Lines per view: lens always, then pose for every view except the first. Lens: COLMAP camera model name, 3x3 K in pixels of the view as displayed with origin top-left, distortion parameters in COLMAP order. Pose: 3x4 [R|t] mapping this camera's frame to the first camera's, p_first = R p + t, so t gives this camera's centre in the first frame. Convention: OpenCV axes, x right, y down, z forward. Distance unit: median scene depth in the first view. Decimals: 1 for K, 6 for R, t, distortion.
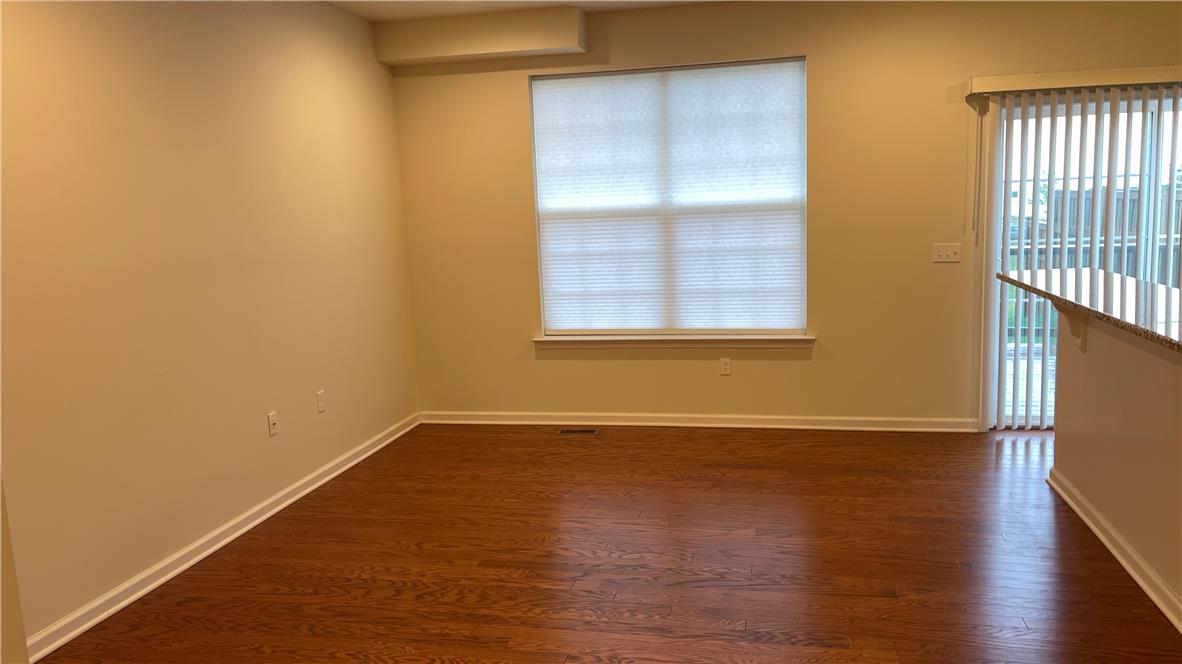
lens RADIAL K [[882.7, 0, 590.5], [0, 882.7, 337.6], [0, 0, 1]] dist [0.044793, -0.046040]
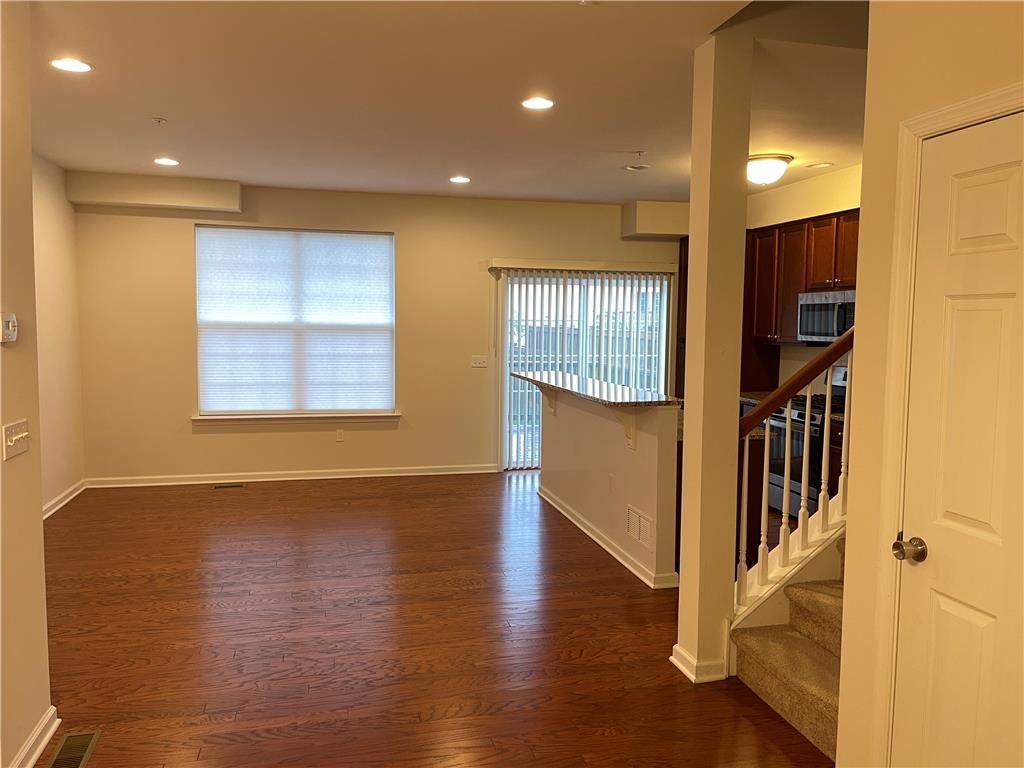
lens RADIAL K [[764.5, 0, 509.5], [0, 764.5, 378.0], [0, 0, 1]] dist [0.050842, -0.014815]
pose [[0.895836, 0.018721, 0.443991, -0.163862], [0.016559, 0.997012, -0.075451, 0.039662], [-0.444077, 0.074943, 0.892849, -0.262505]]
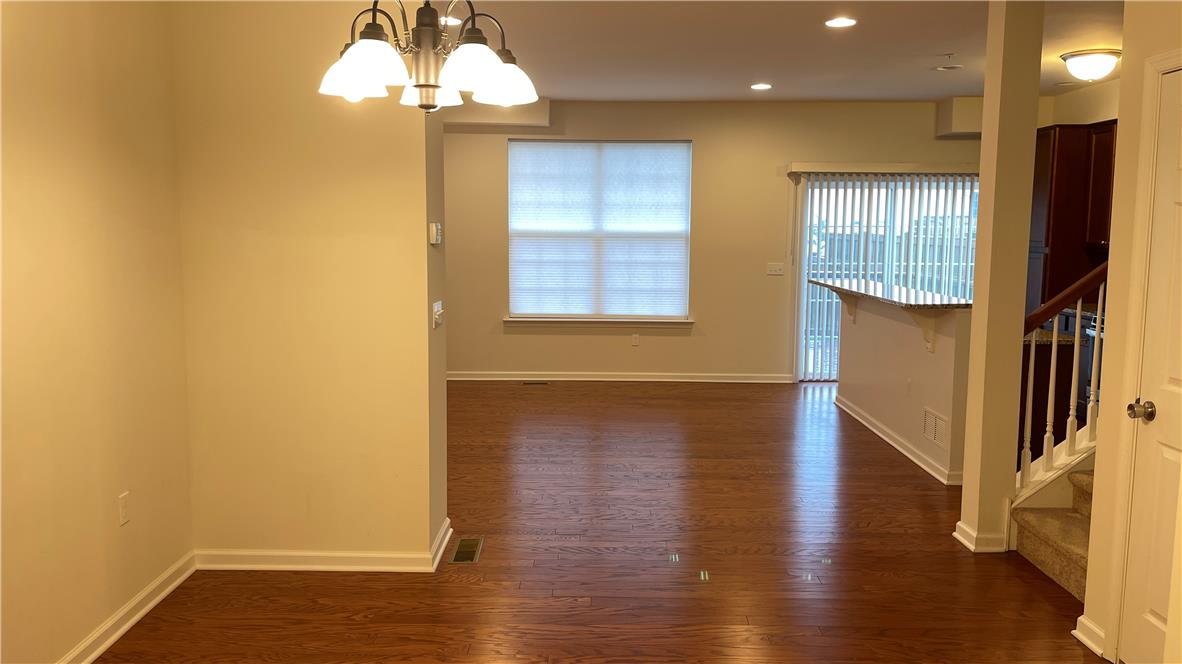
lens RADIAL K [[882.7, 0, 580.7], [0, 882.7, 322.1], [0, 0, 1]] dist [0.044793, -0.046040]
pose [[0.977701, 0.025582, 0.208437, -0.258683], [-0.016479, 0.998838, -0.045291, 0.074198], [-0.209354, 0.040846, 0.976987, -0.455527]]
